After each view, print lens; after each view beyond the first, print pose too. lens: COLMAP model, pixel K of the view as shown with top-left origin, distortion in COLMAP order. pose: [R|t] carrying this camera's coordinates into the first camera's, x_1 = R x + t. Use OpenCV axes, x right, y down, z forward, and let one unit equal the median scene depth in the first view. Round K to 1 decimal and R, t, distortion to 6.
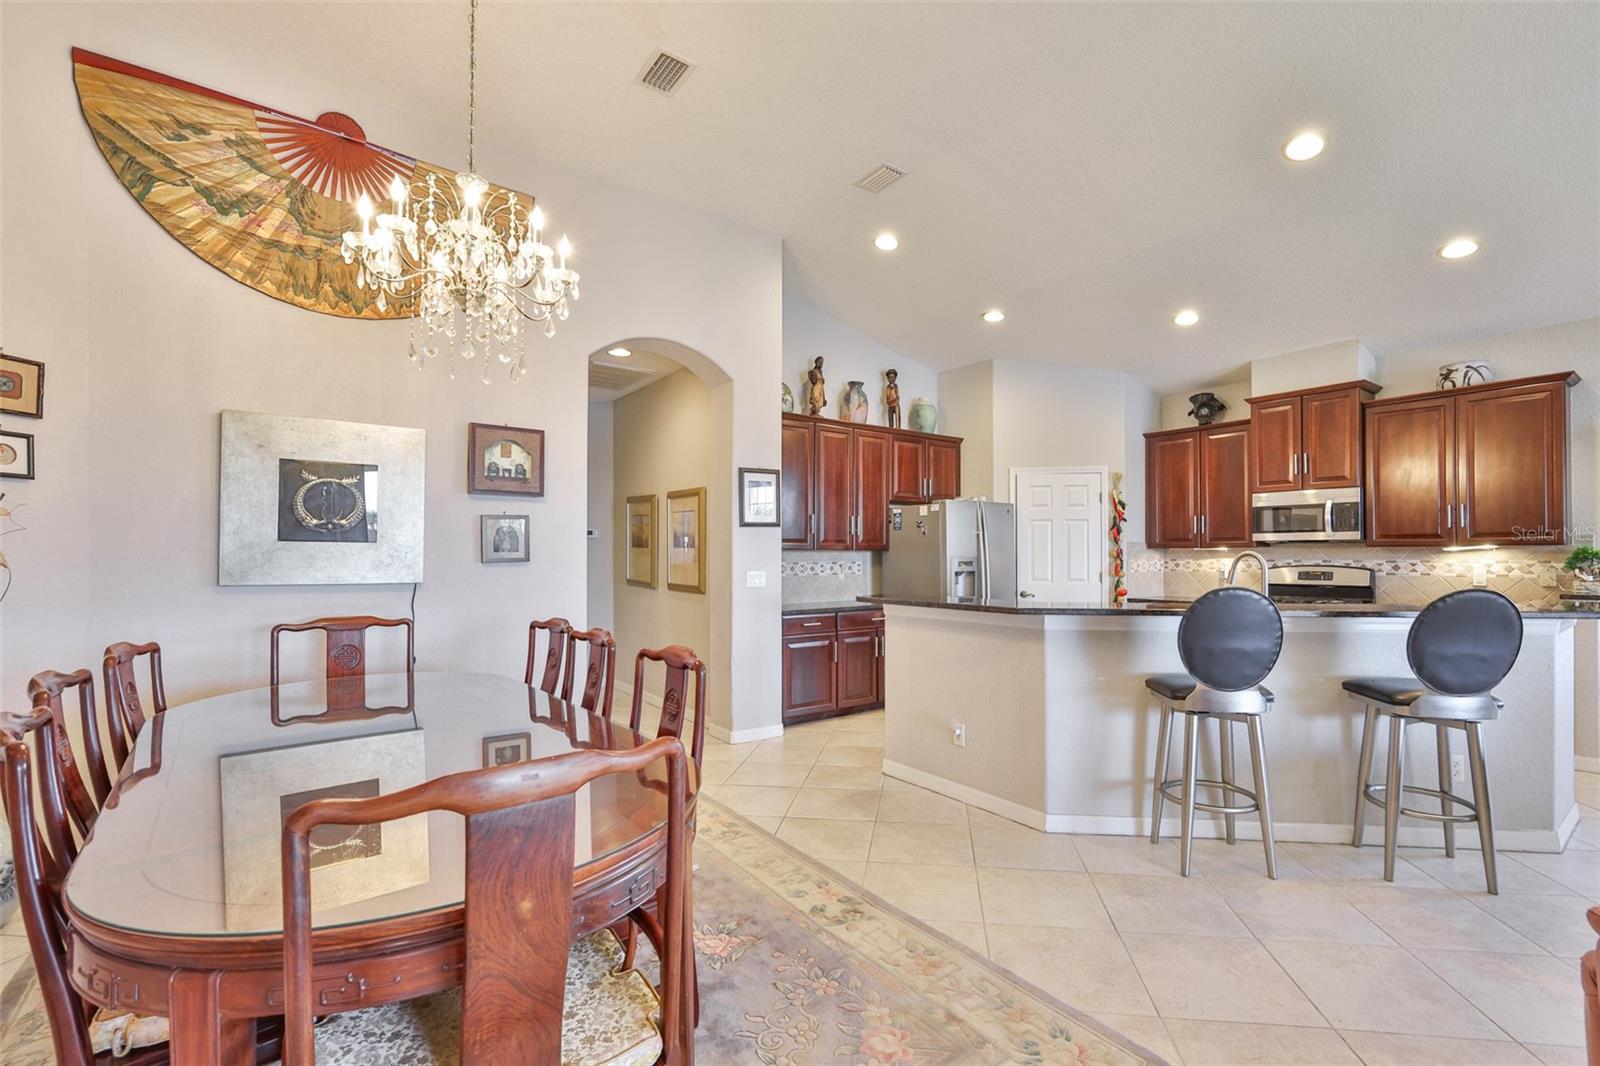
lens RADIAL K [[688.0, 0, 853.2], [0, 688.0, 555.3], [0, 0, 1]] dist [-0.002217, -0.000178]
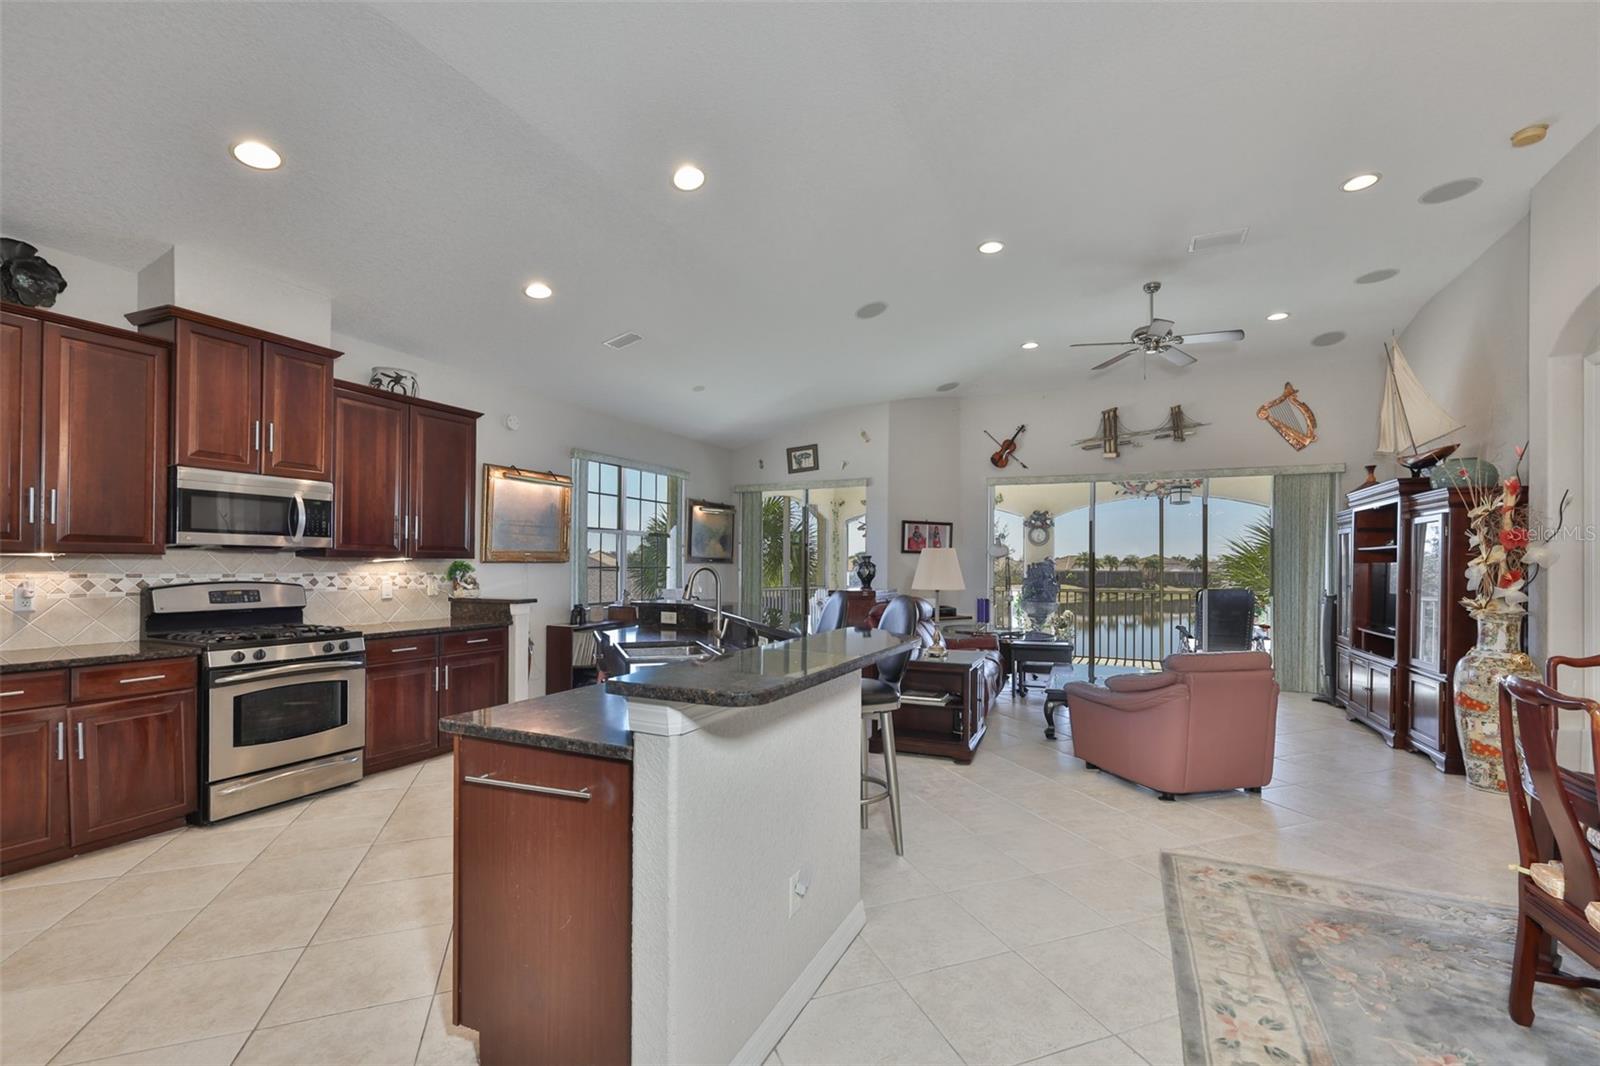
lens RADIAL K [[688.0, 0, 823.7], [0, 688.0, 572.9], [0, 0, 1]] dist [-0.002217, -0.000178]
pose [[-0.481292, -0.009964, 0.876504, -0.240537], [-0.004550, 0.999950, 0.008868, -0.003362], [-0.876548, 0.000280, -0.481314, 0.861888]]
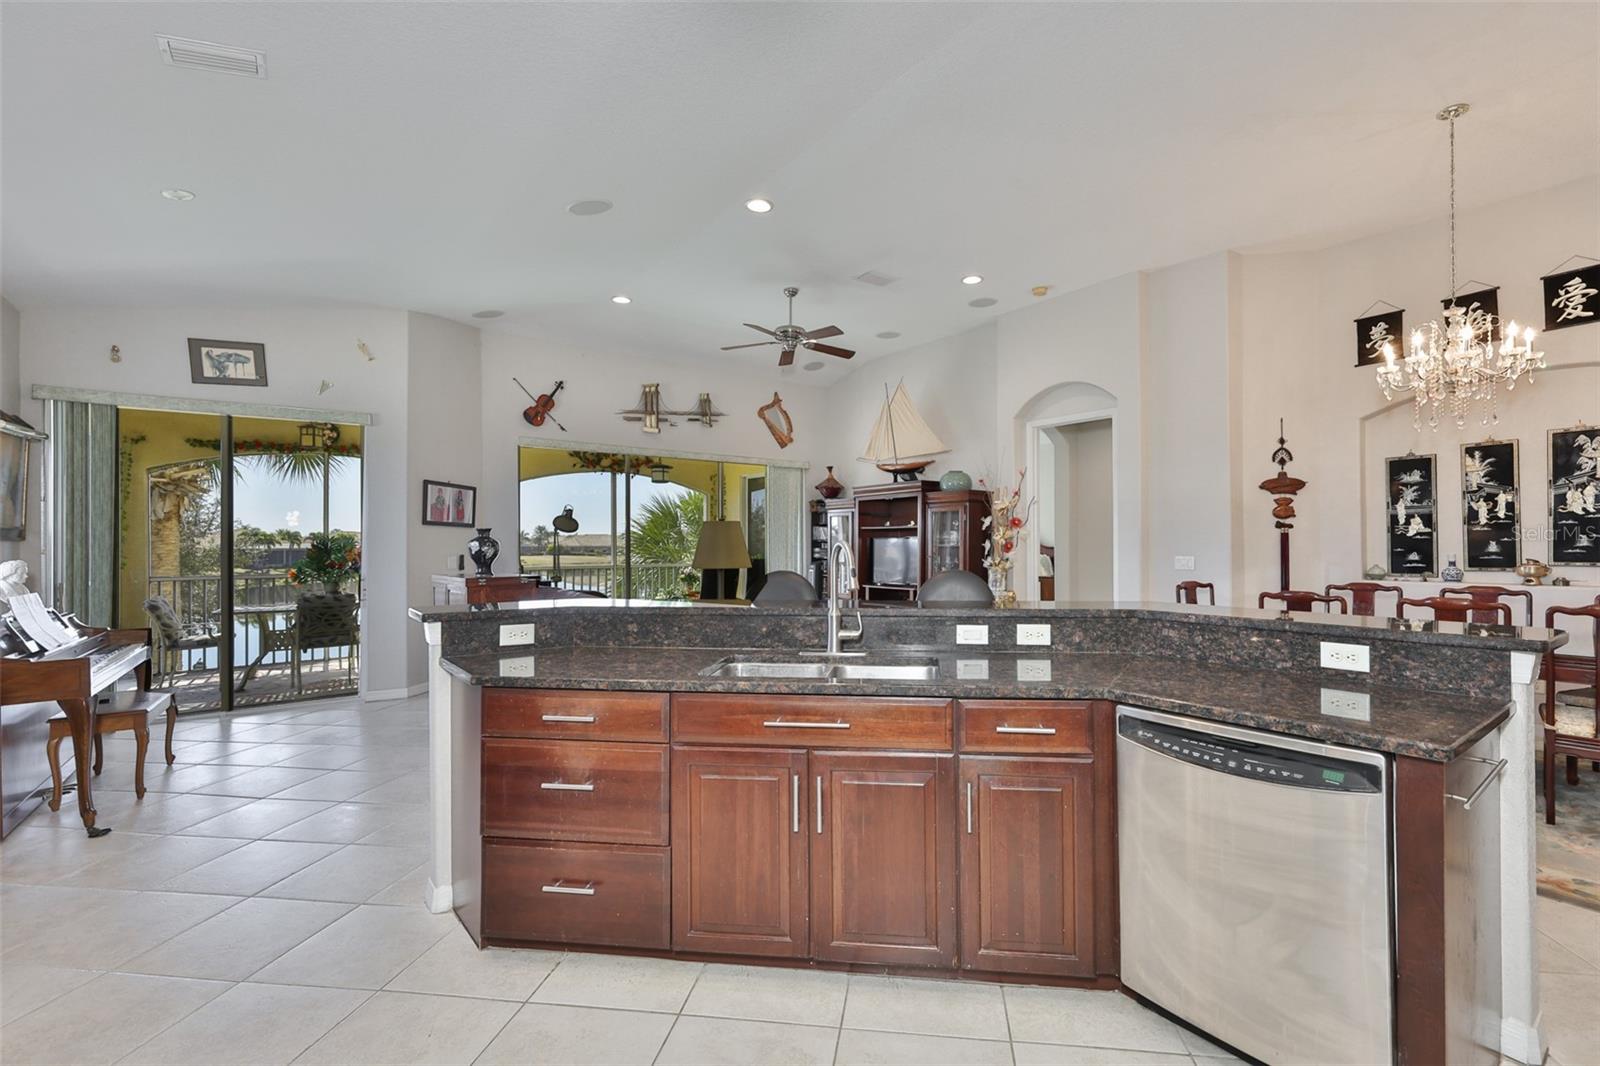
lens RADIAL K [[688.0, 0, 837.5], [0, 688.0, 536.0], [0, 0, 1]] dist [-0.002217, -0.000178]
pose [[-0.999853, 0.005137, -0.016335, 0.391960], [0.005283, 0.999946, -0.008929, -0.002459], [0.016289, -0.009014, -0.999827, 1.100256]]
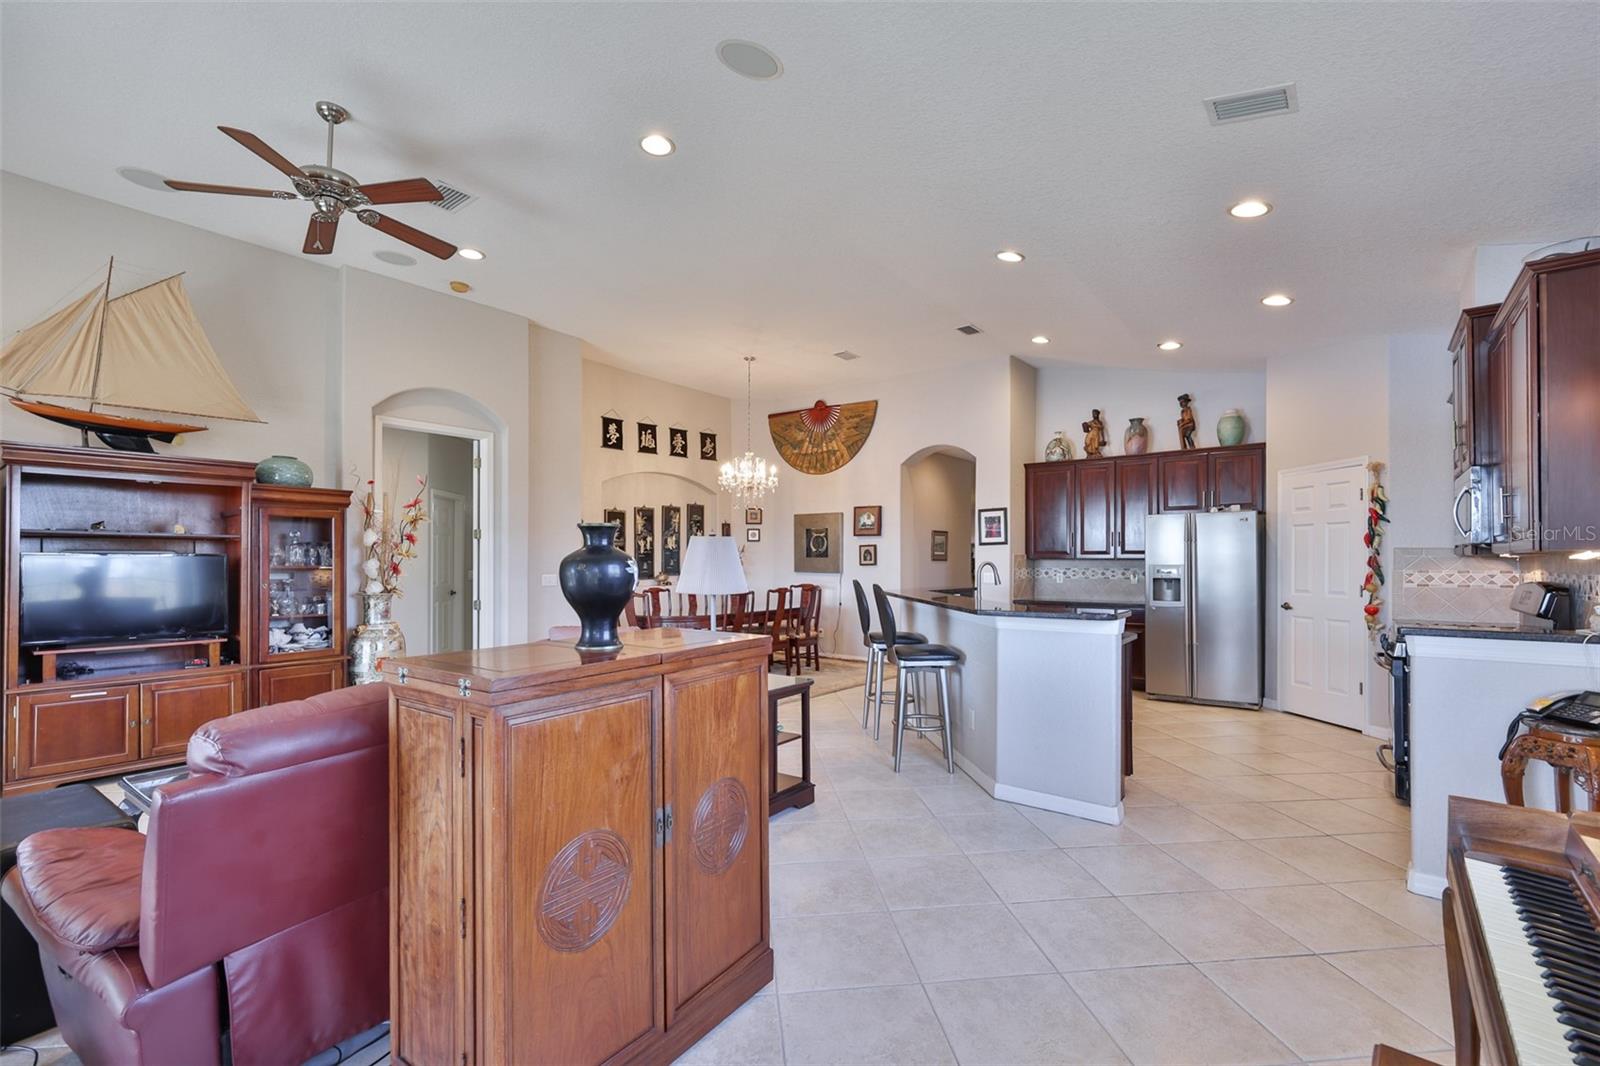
lens RADIAL K [[688.0, 0, 810.8], [0, 688.0, 562.7], [0, 0, 1]] dist [-0.002217, -0.000178]
pose [[0.246059, 0.004017, -0.969247, 1.211633], [-0.002034, 0.999991, 0.003628, -0.004993], [0.969253, 0.001079, 0.246065, 0.188639]]
